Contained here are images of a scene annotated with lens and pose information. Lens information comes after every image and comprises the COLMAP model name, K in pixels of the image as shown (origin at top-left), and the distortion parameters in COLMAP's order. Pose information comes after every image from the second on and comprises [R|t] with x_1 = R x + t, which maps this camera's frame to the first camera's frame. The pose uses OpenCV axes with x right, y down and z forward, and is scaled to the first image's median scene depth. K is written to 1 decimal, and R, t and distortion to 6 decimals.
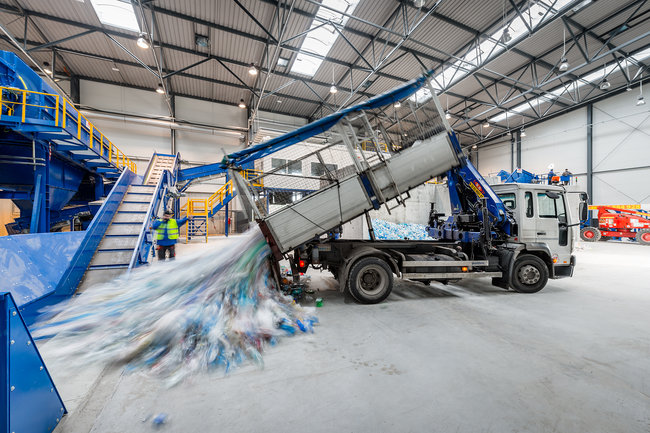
lens RADIAL K [[254.3, 0, 324.6], [0, 254.3, 213.2], [0, 0, 1]] dist [-0.000800, -0.000041]
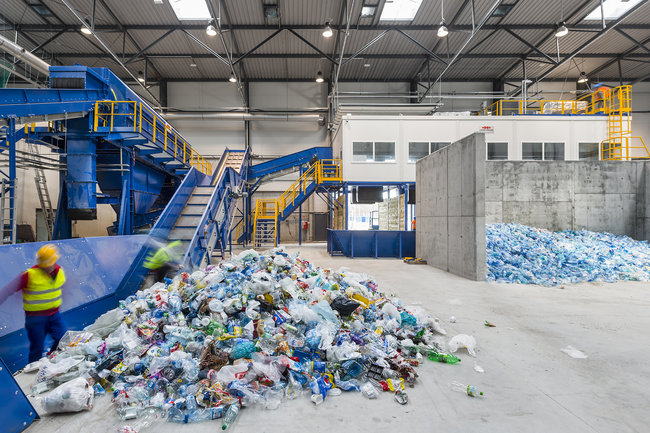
lens RADIAL K [[332.0, 0, 325.0], [0, 332.0, 216.5], [0, 0, 1]] dist [0.003956, -0.000242]
pose [[0.907644, -0.006473, -0.419691, 0.138911], [0.007624, 0.999970, 0.001065, 0.002119], [0.419672, -0.004167, 0.907666, 0.074400]]
